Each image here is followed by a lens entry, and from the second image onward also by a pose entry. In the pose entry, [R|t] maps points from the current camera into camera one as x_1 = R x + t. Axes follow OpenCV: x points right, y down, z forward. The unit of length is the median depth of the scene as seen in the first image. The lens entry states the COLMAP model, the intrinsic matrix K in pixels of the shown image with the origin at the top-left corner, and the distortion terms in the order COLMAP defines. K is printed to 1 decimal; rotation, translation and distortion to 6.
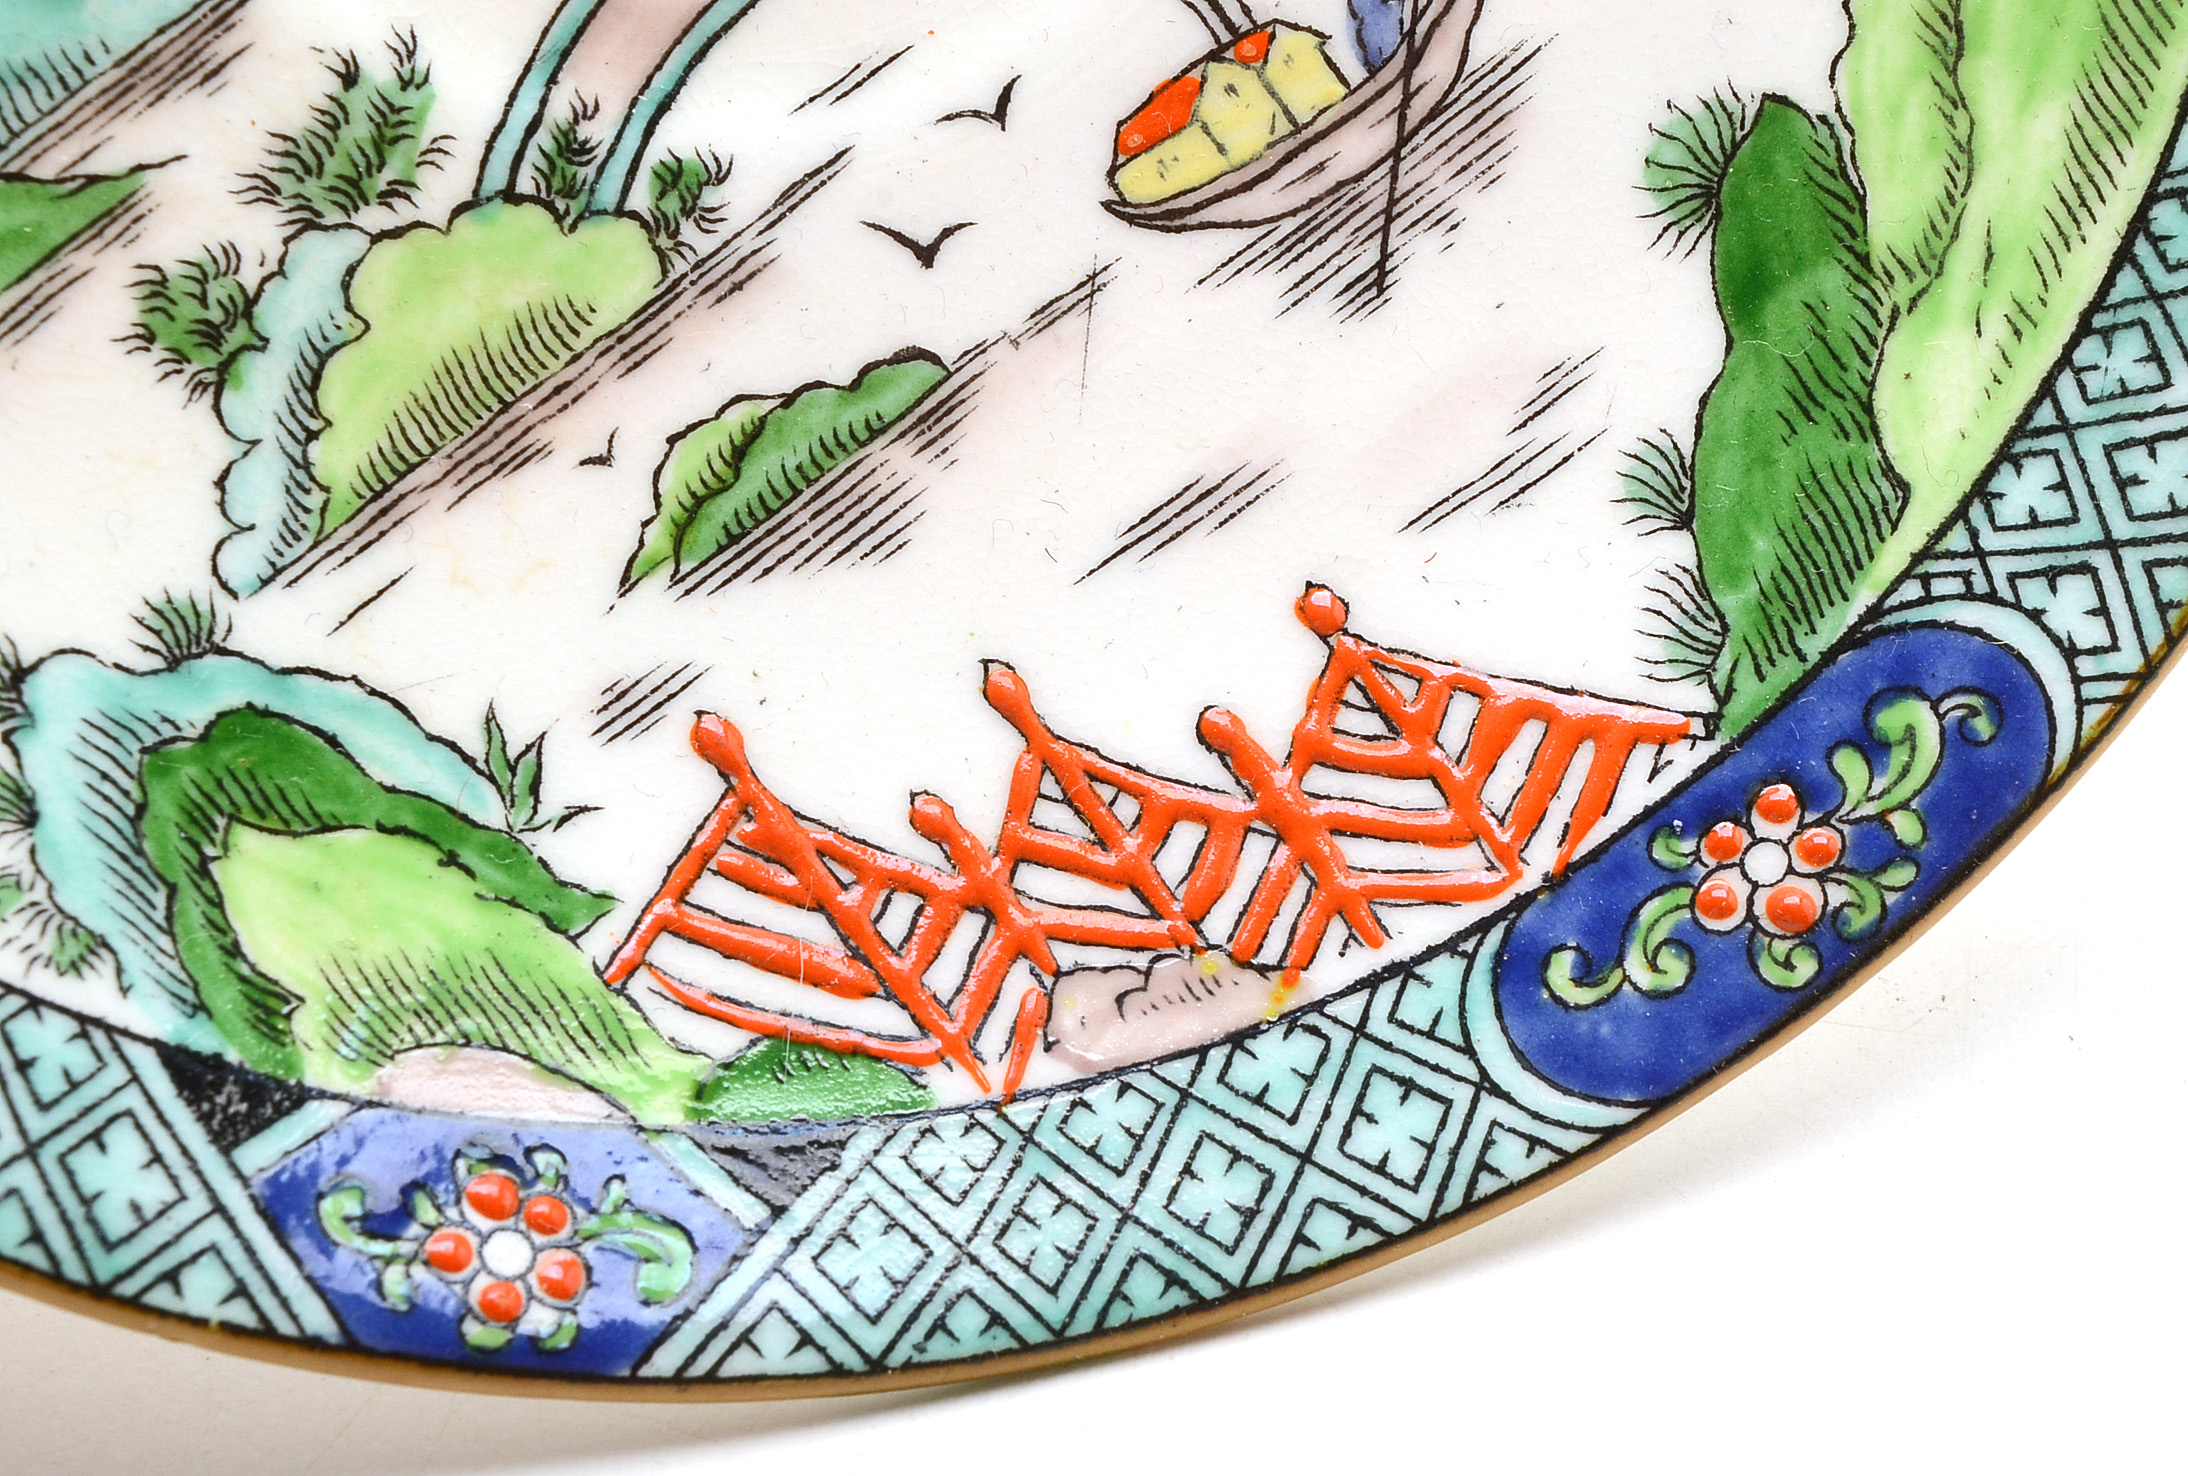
lens RADIAL K [[5364.4, 0, 1224.8], [0, 5364.4, 874.8], [0, 0, 1]] dist [0.063352, -0.062405]
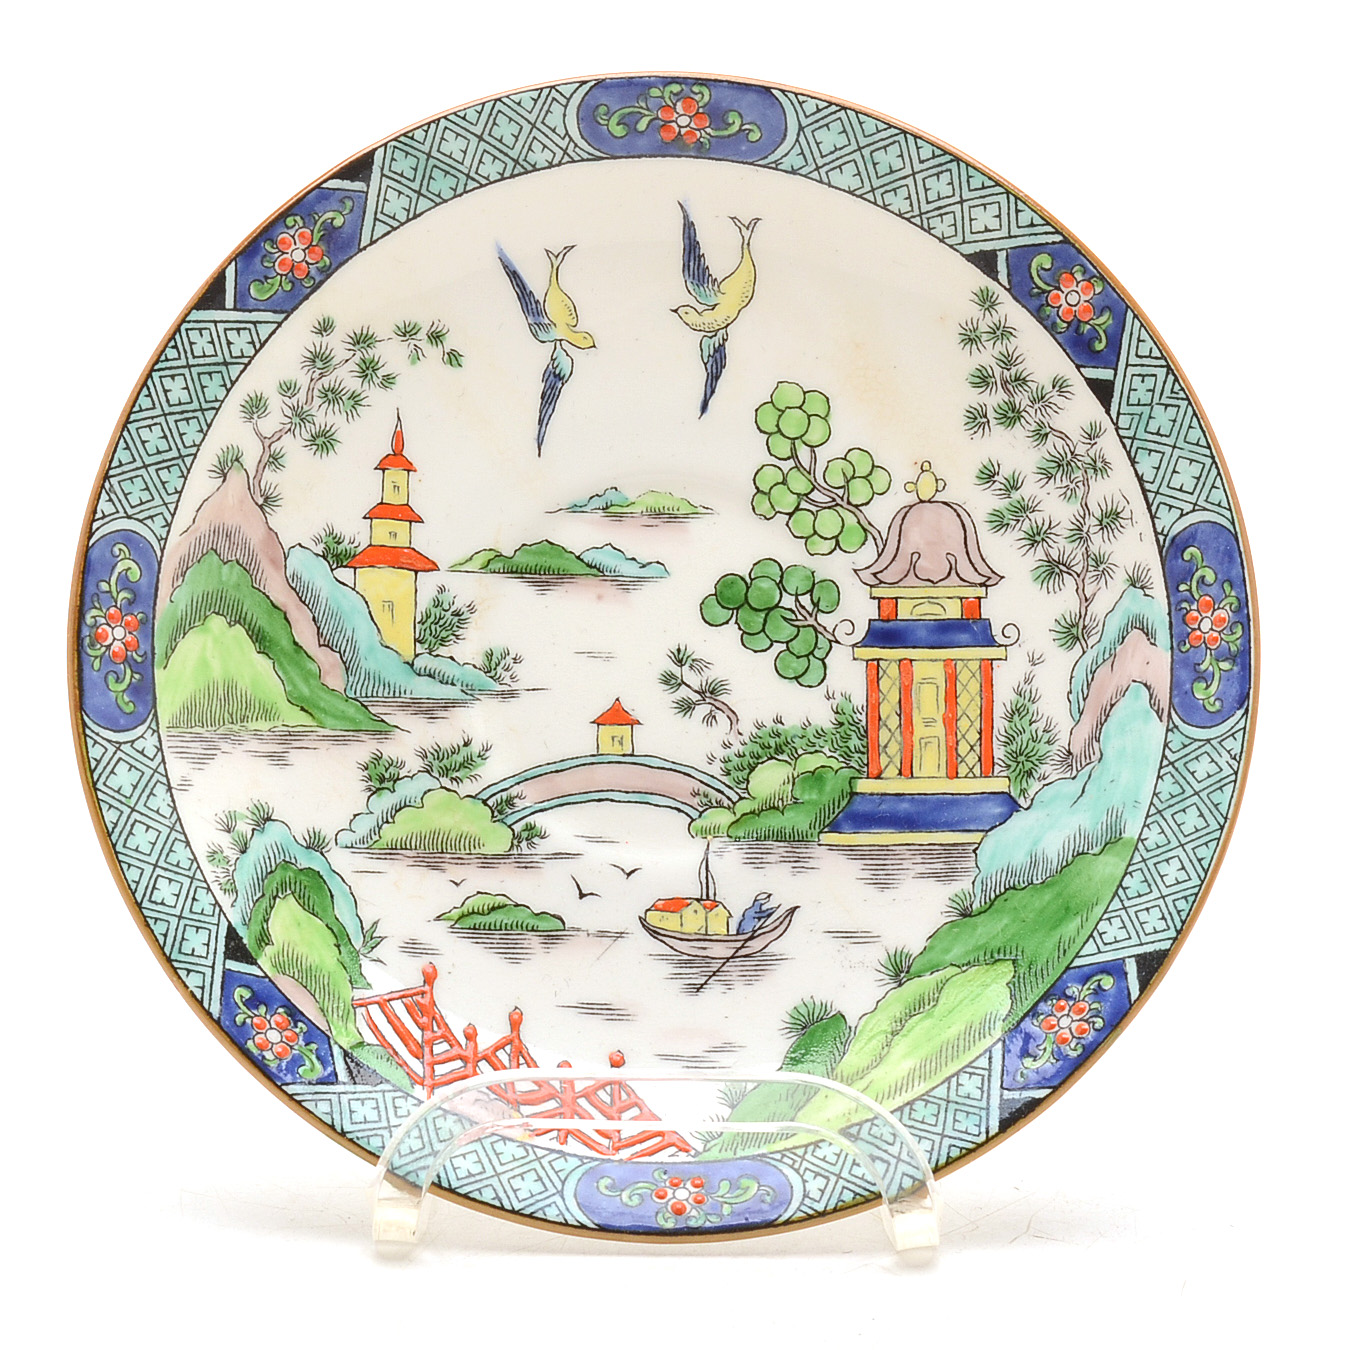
lens RADIAL K [[4692.6, 0, 675.0], [0, 4692.6, 675.0], [0, 0, 1]] dist [-0.058870, -3.737826]
pose [[0.800155, 0.513971, -0.309171, 0.761216], [-0.597373, 0.729165, -0.333864, 0.664545], [0.053840, 0.451833, 0.890477, -1.457381]]
